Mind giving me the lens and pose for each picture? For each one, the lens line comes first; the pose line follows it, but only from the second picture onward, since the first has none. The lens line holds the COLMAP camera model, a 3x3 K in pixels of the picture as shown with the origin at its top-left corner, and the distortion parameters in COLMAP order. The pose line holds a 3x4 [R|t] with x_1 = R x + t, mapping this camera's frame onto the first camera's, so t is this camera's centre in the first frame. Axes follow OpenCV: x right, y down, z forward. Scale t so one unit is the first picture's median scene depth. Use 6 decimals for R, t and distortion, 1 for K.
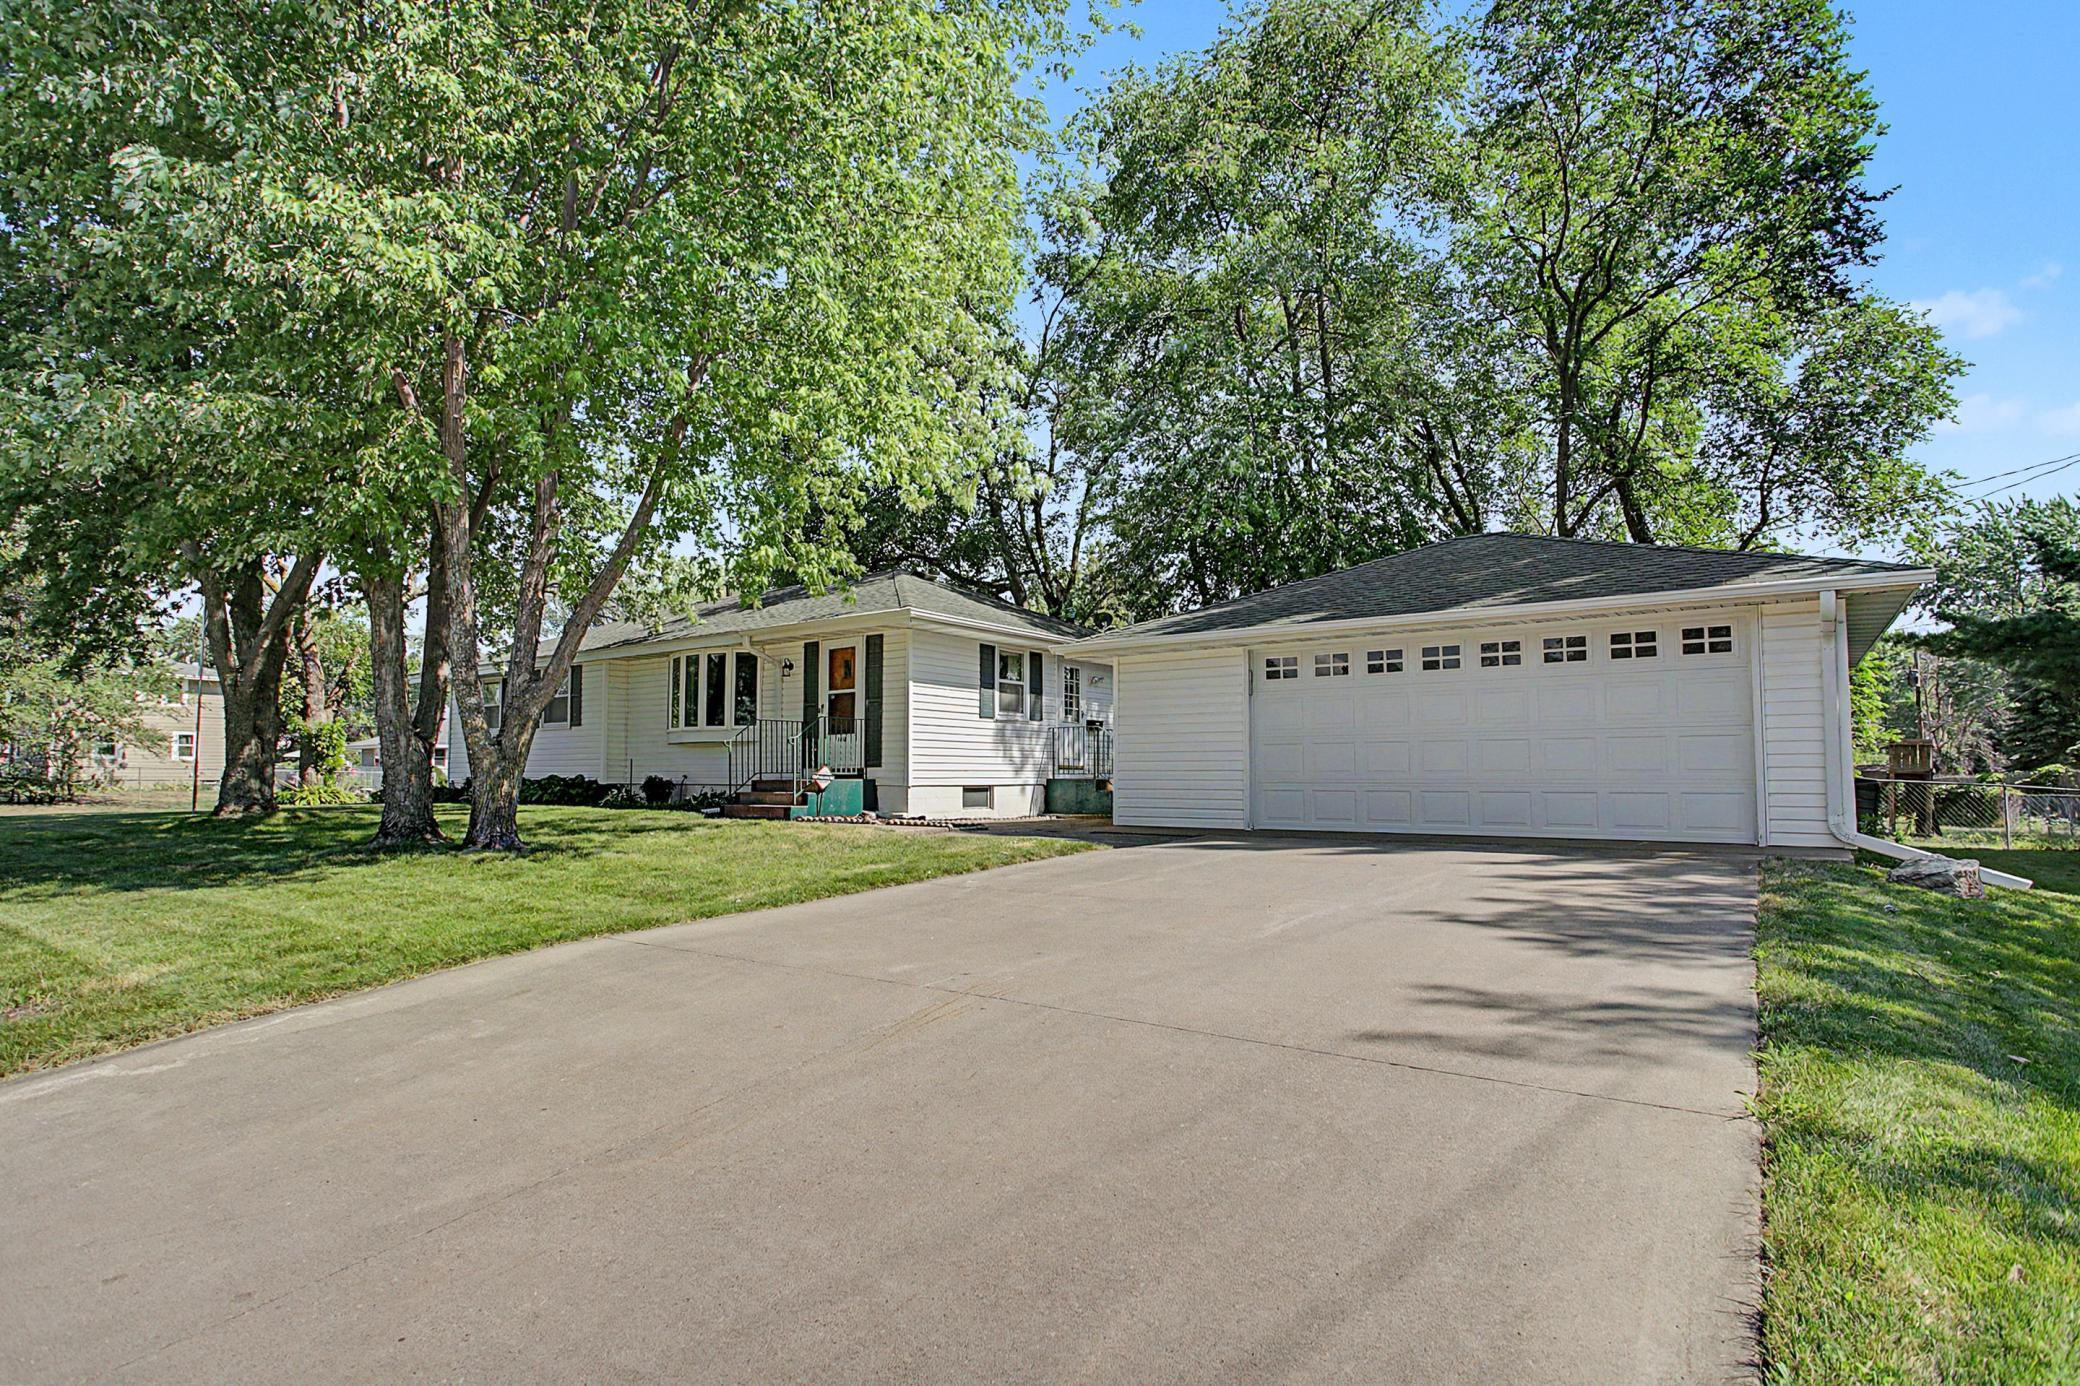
lens RADIAL K [[1017.5, 0, 1040.0], [0, 1017.5, 693.0], [0, 0, 1]] dist [-0.000513, 0.000181]
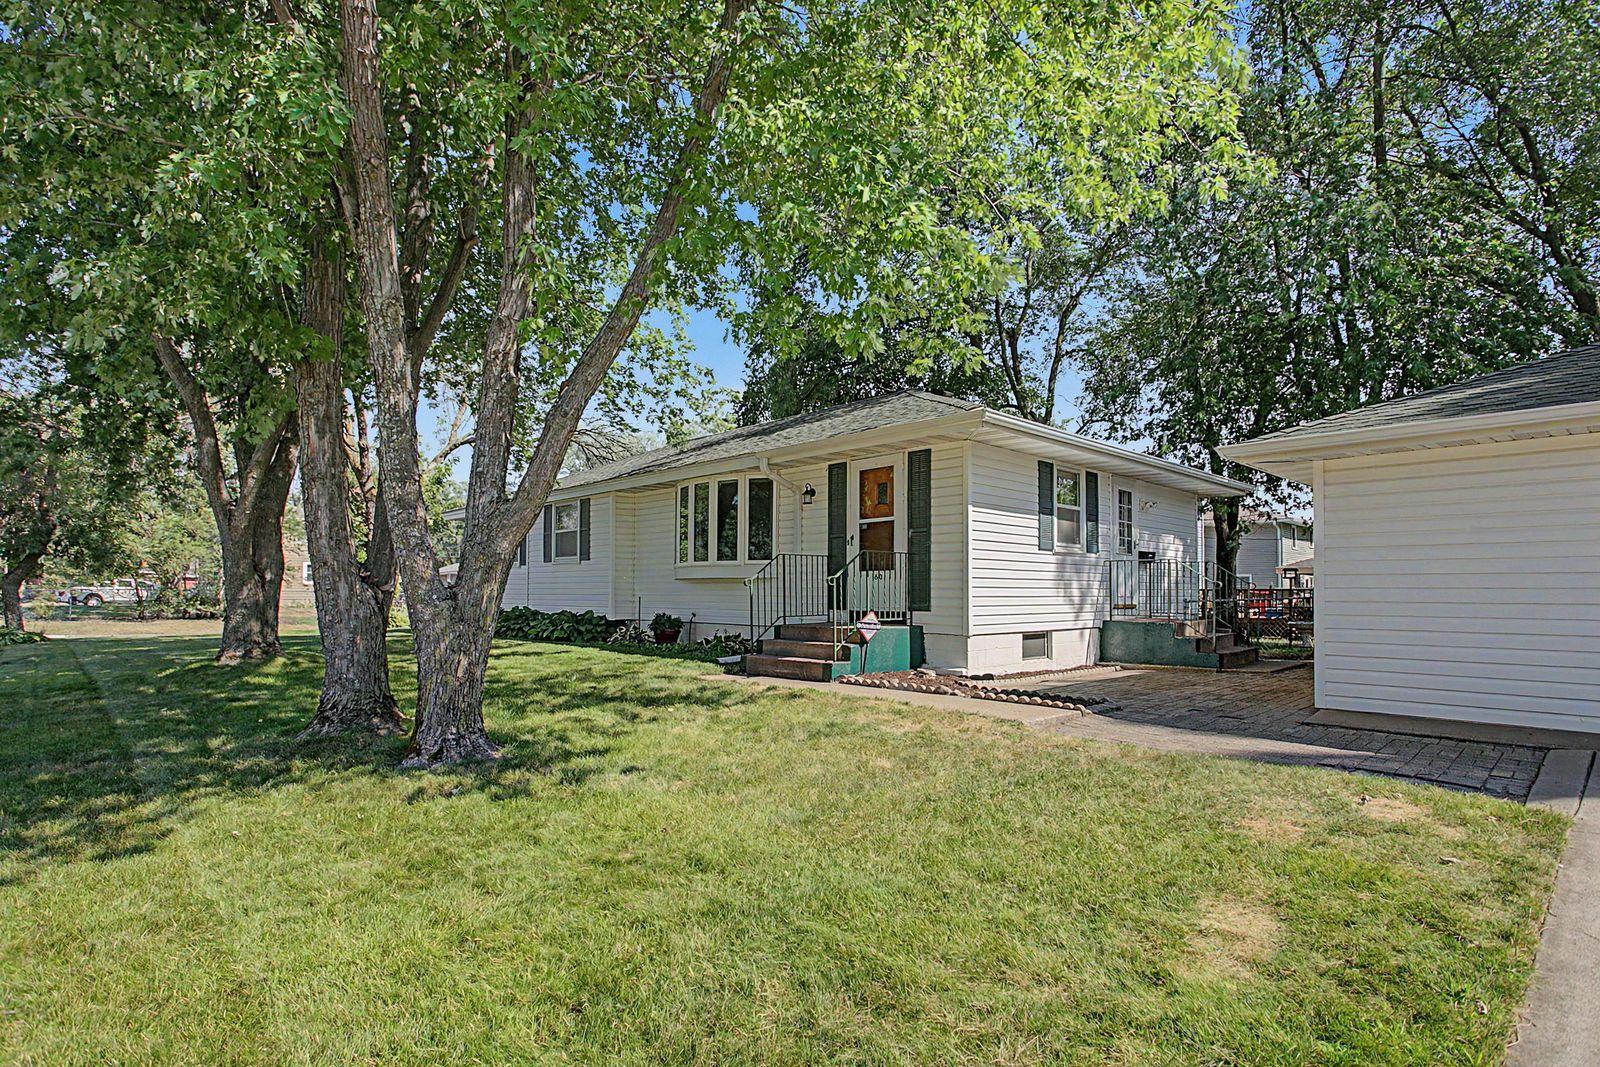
lens RADIAL K [[782.7, 0, 800.0], [0, 782.7, 533.5], [0, 0, 1]] dist [-0.000513, 0.000181]
pose [[0.985013, -0.009486, -0.172221, -0.143591], [0.010677, 0.999925, 0.005995, 0.005234], [0.172151, -0.007744, 0.985040, 0.345947]]
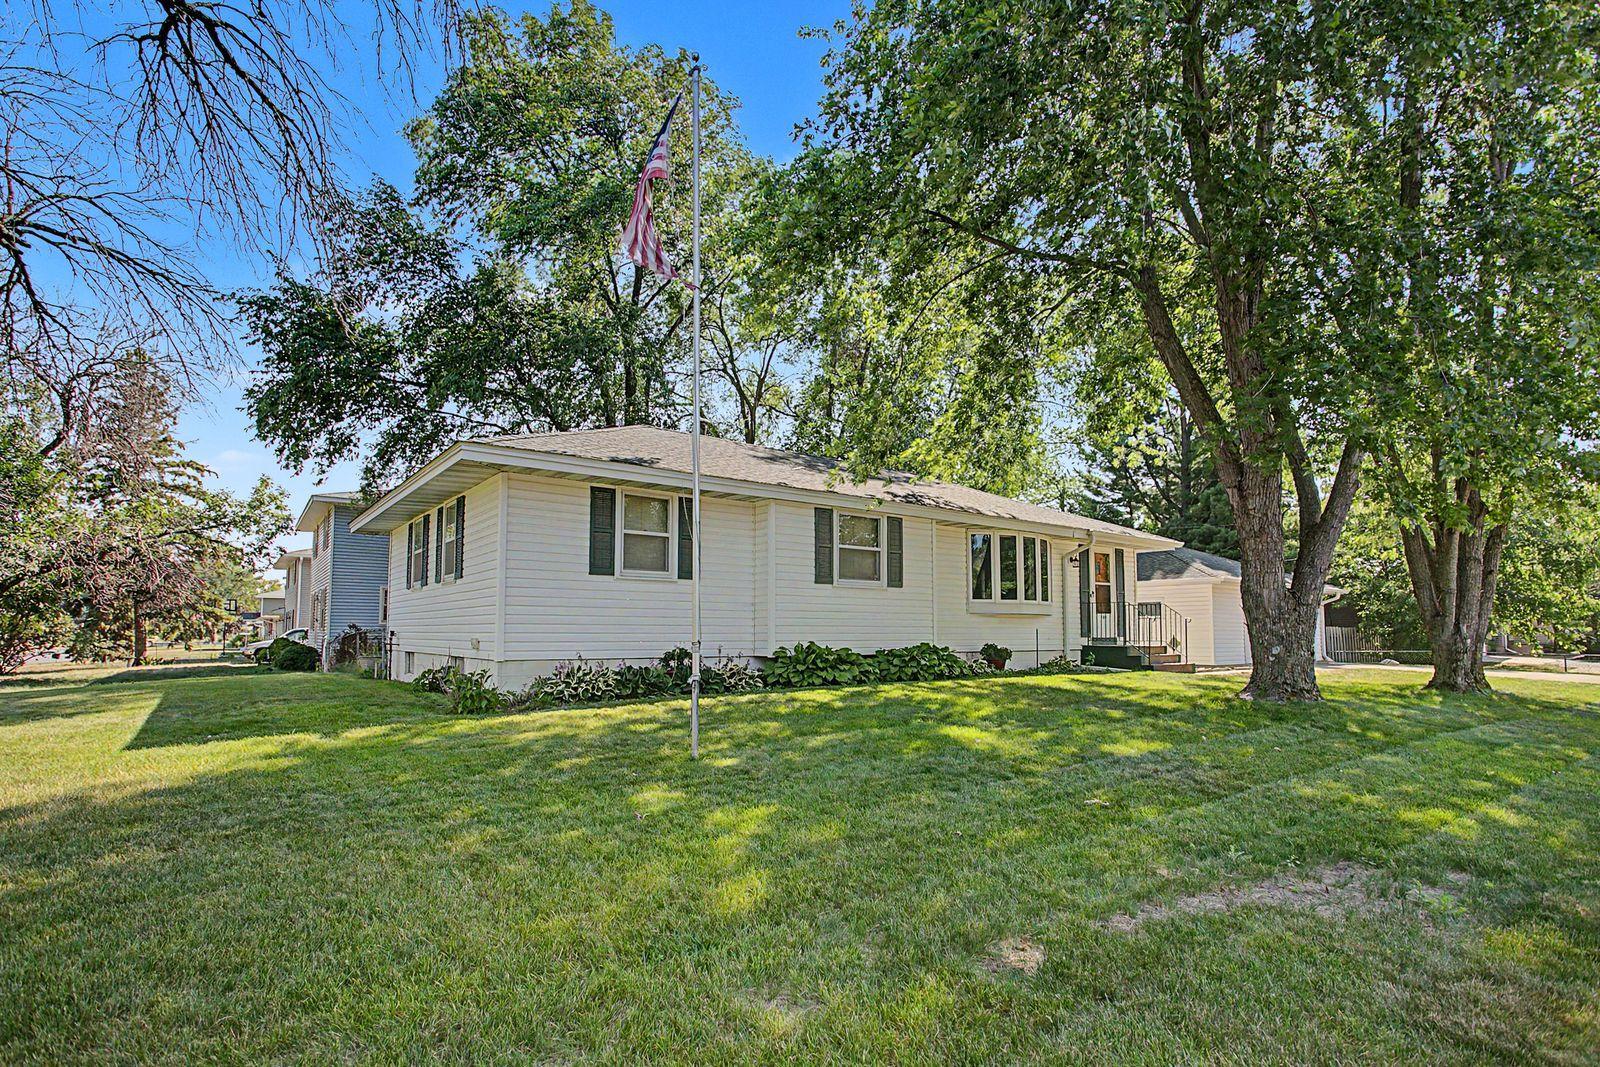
lens RADIAL K [[782.7, 0, 800.0], [0, 782.7, 533.5], [0, 0, 1]] dist [-0.000513, 0.000181]
pose [[0.269878, 0.125726, 0.954651, -1.358728], [-0.073006, 0.991257, -0.109909, 0.080581], [-0.960123, -0.040034, 0.276698, 1.091792]]
